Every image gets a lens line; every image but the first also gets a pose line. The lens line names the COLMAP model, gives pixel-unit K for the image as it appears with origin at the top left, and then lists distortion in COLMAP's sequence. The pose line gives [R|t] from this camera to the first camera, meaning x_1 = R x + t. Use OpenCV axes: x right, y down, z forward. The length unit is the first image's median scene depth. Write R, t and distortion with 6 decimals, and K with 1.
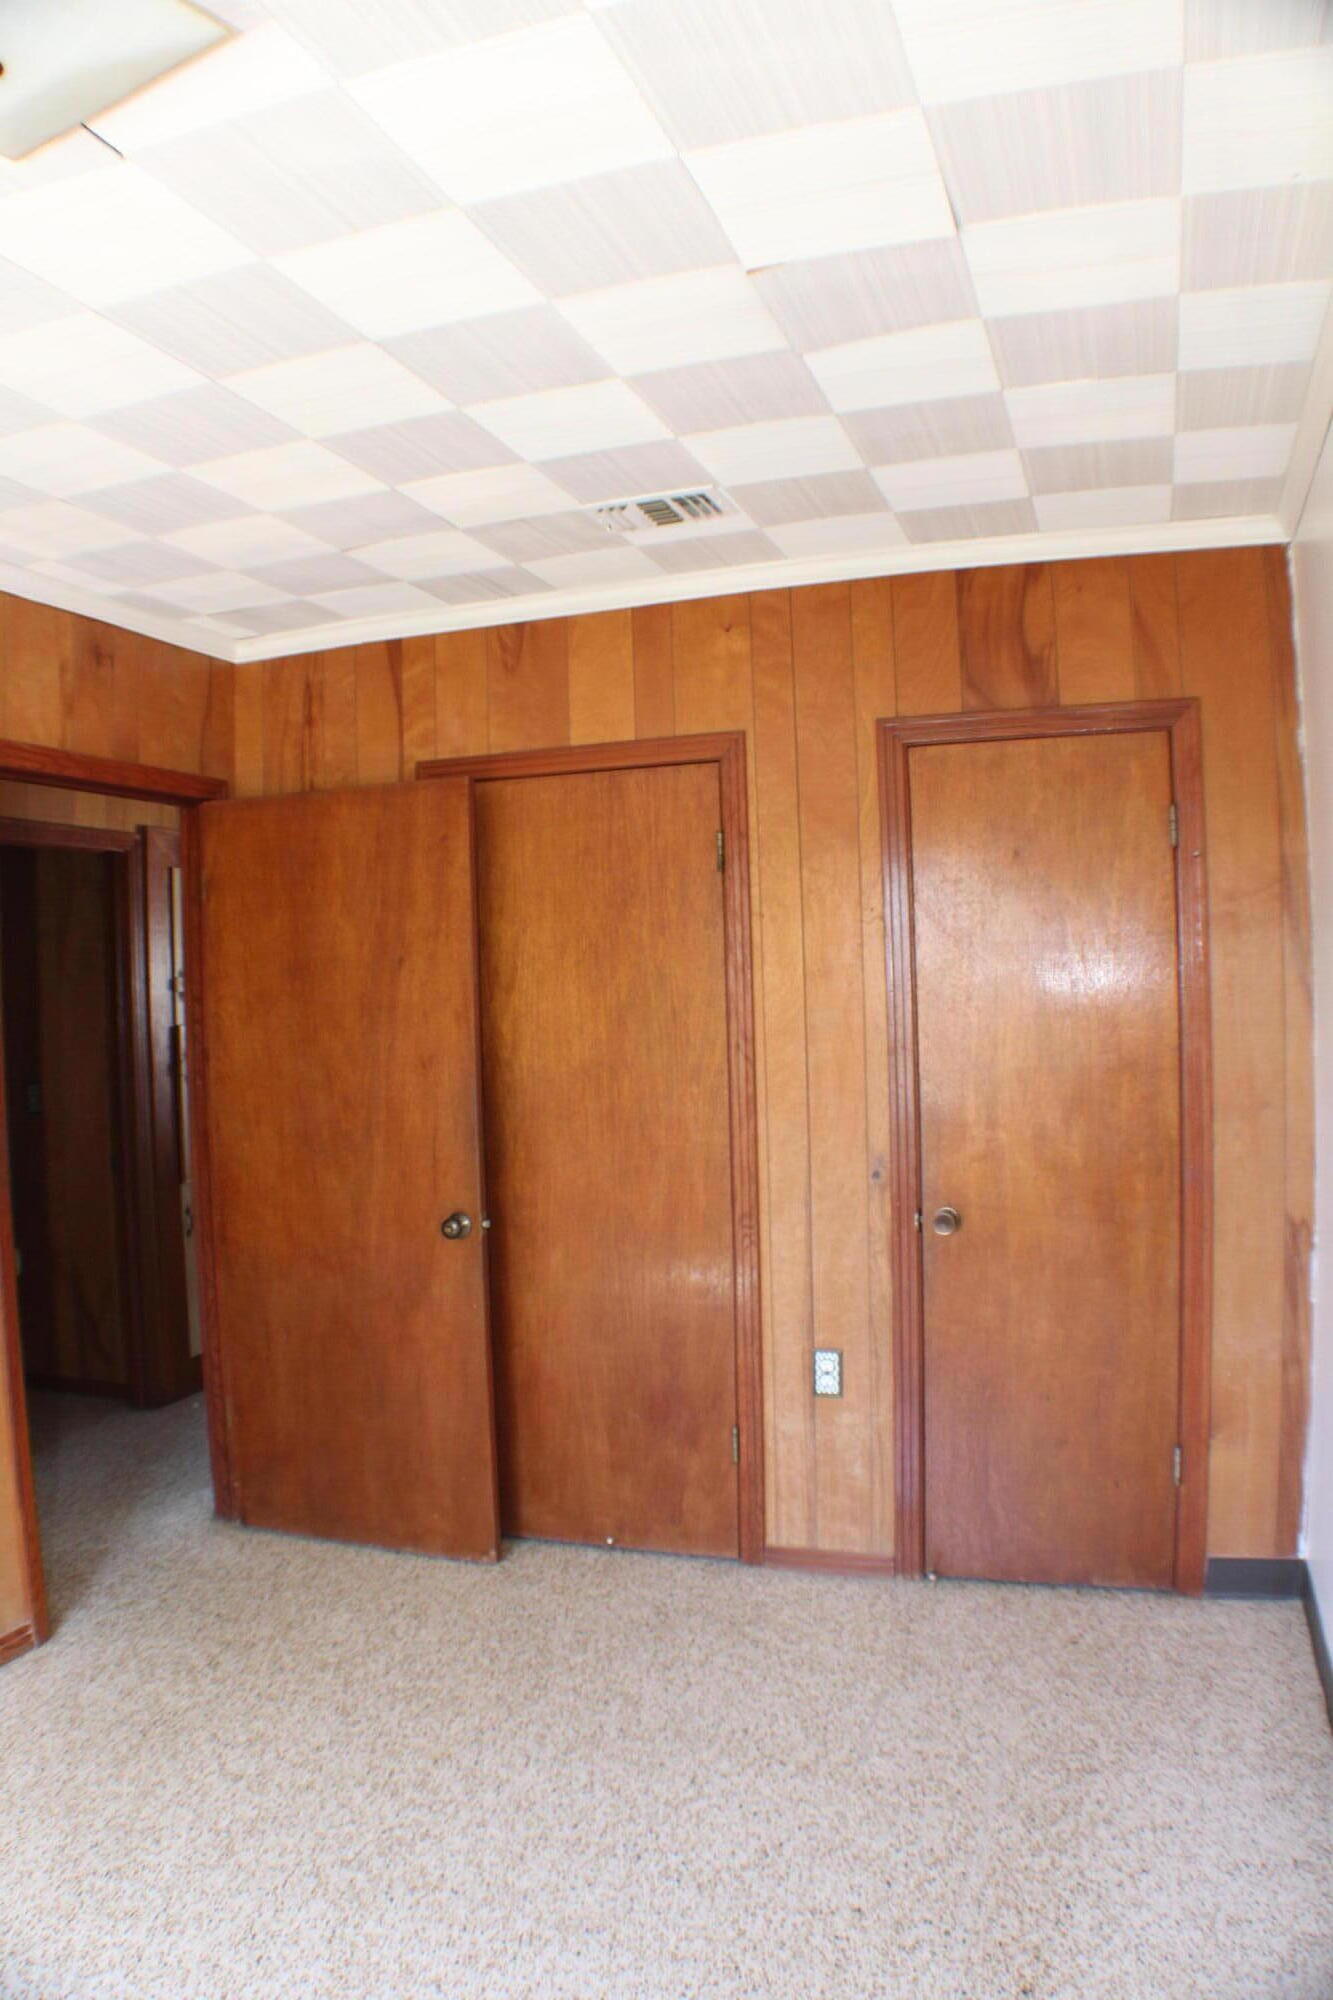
lens RADIAL K [[1441.0, 0, 666.5], [0, 1441.0, 1000.0], [0, 0, 1]] dist [-0.006163, -0.005220]
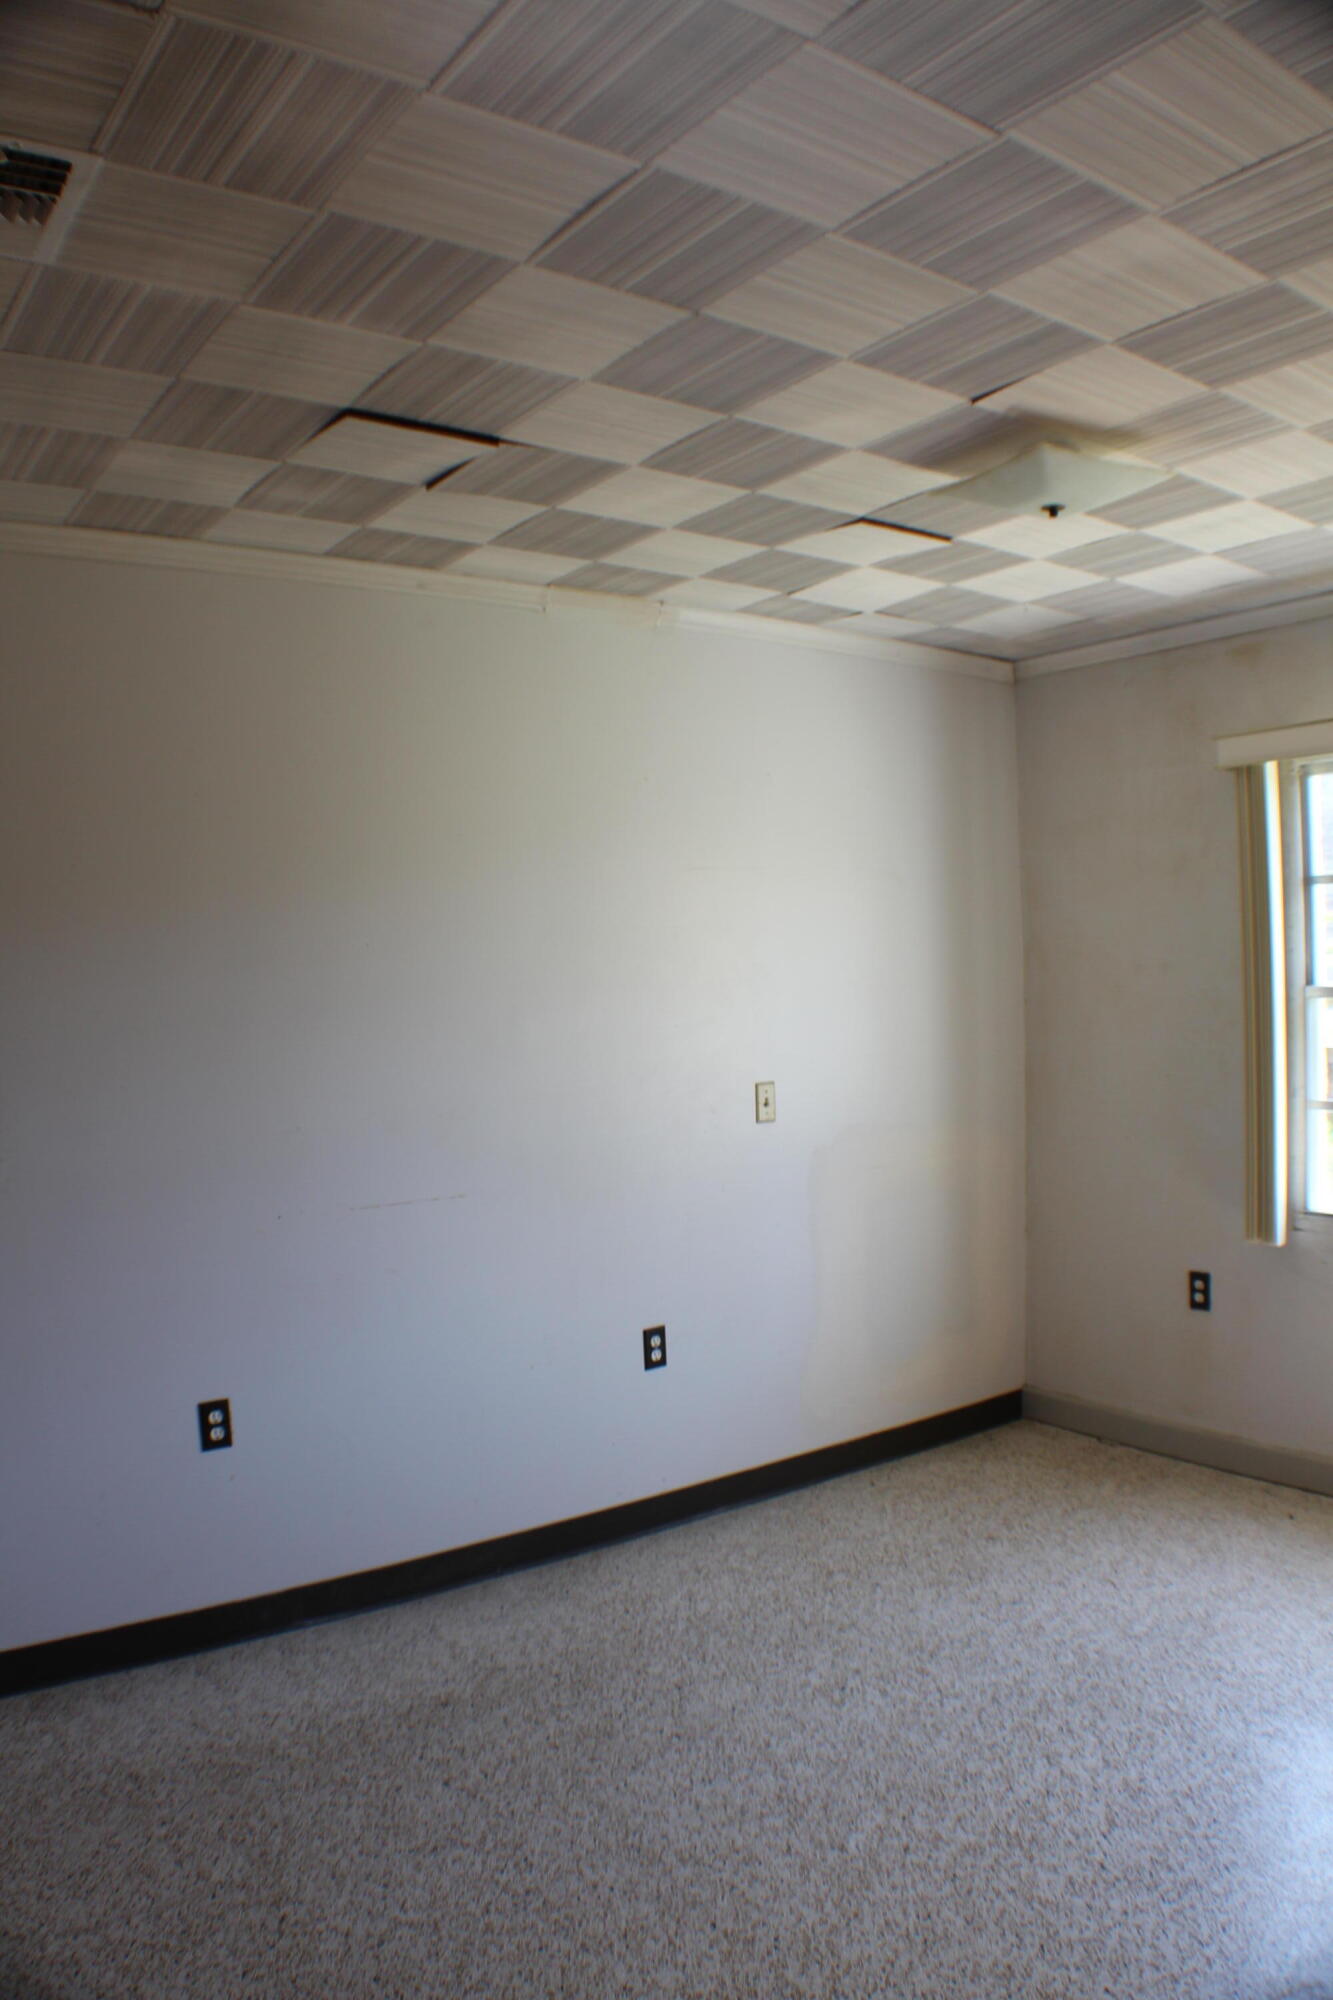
lens RADIAL K [[1441.0, 0, 666.5], [0, 1441.0, 1000.0], [0, 0, 1]] dist [-0.006163, -0.005220]
pose [[-0.797359, 0.068409, 0.599616, -0.723069], [0.063825, 0.997542, -0.028935, 0.048330], [-0.600121, 0.015198, -0.799765, 1.756395]]
